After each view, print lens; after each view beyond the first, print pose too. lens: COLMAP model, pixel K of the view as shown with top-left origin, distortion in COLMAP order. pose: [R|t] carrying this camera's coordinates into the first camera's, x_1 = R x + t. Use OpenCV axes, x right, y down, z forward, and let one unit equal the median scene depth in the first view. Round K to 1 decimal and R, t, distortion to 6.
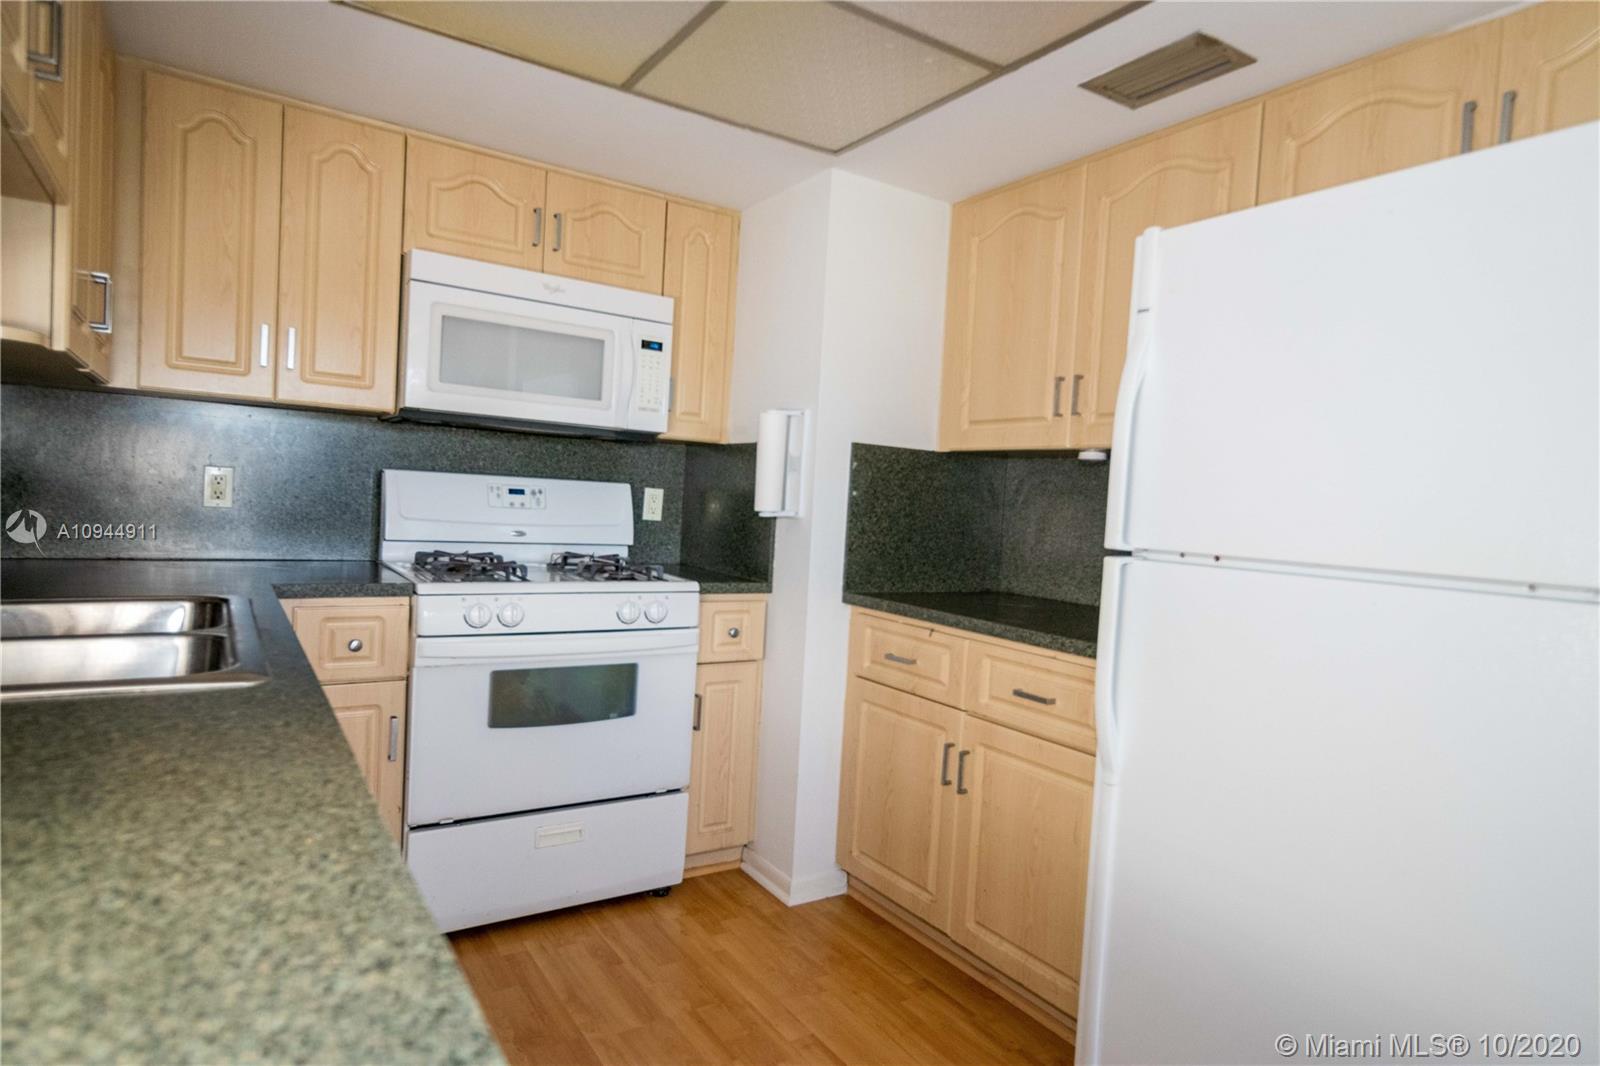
lens RADIAL K [[897.5, 0, 796.4], [0, 897.5, 536.5], [0, 0, 1]] dist [-0.005348, 0.010590]
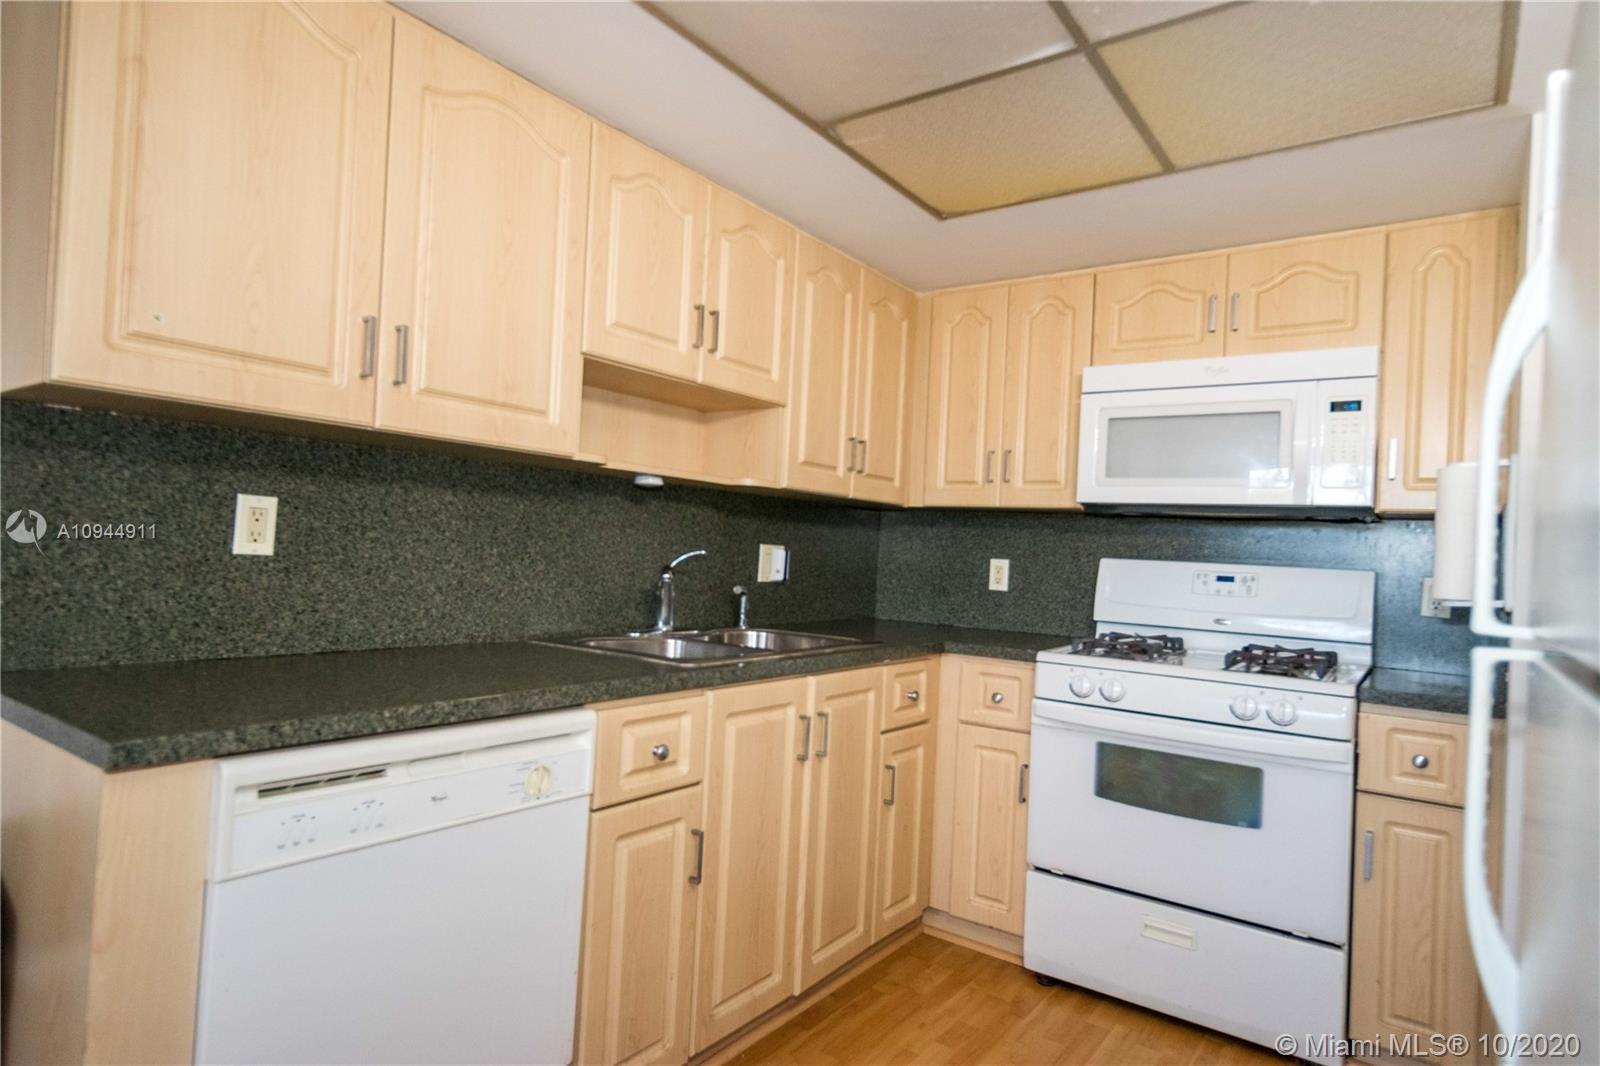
lens RADIAL K [[897.5, 0, 796.4], [0, 897.5, 536.5], [0, 0, 1]] dist [-0.005348, 0.010590]
pose [[0.356058, -0.055436, -0.932818, 0.466833], [-0.068087, 0.994046, -0.085064, 0.020303], [0.931980, 0.093801, 0.350164, 0.236608]]
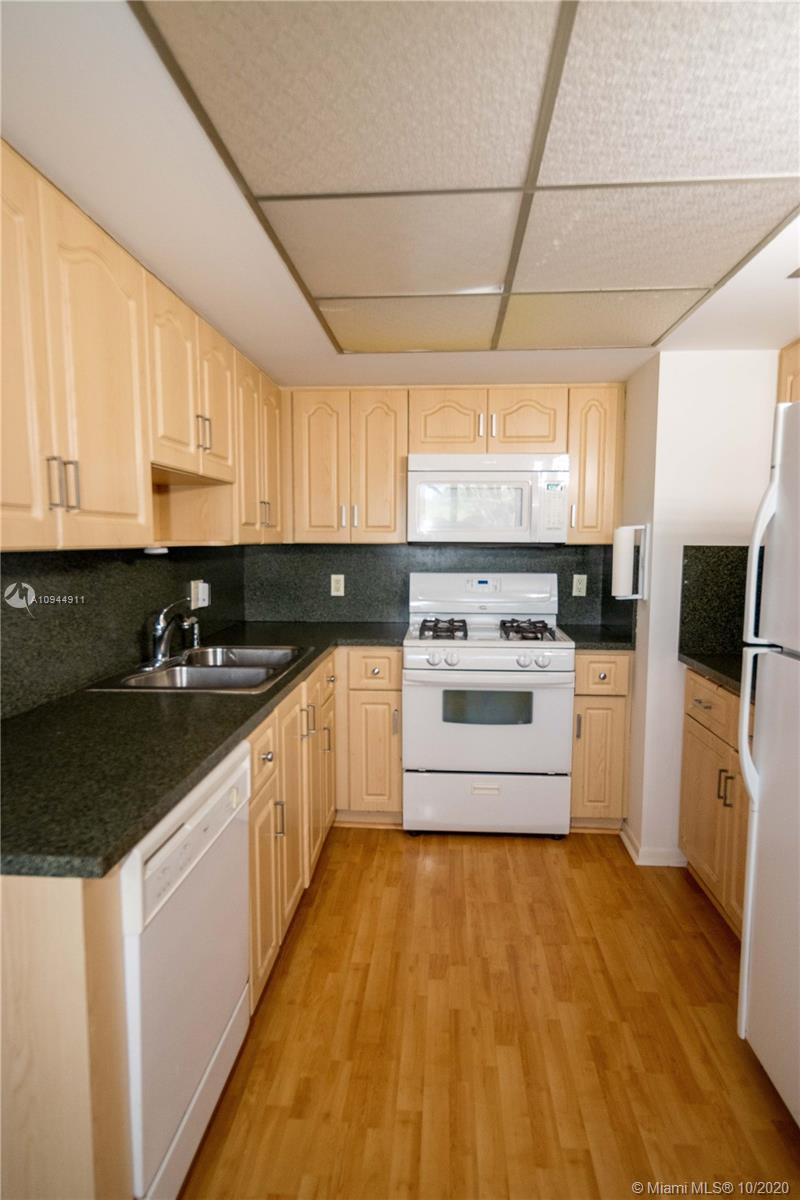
lens RADIAL K [[674.9, 0, 405.0], [0, 674.9, 603.8], [0, 0, 1]] dist [-0.001505, -0.000145]
pose [[0.798724, 0.004472, -0.601681, 0.350687], [0.016890, 0.999412, 0.029850, -0.053731], [0.601461, -0.034005, 0.798178, -0.093649]]
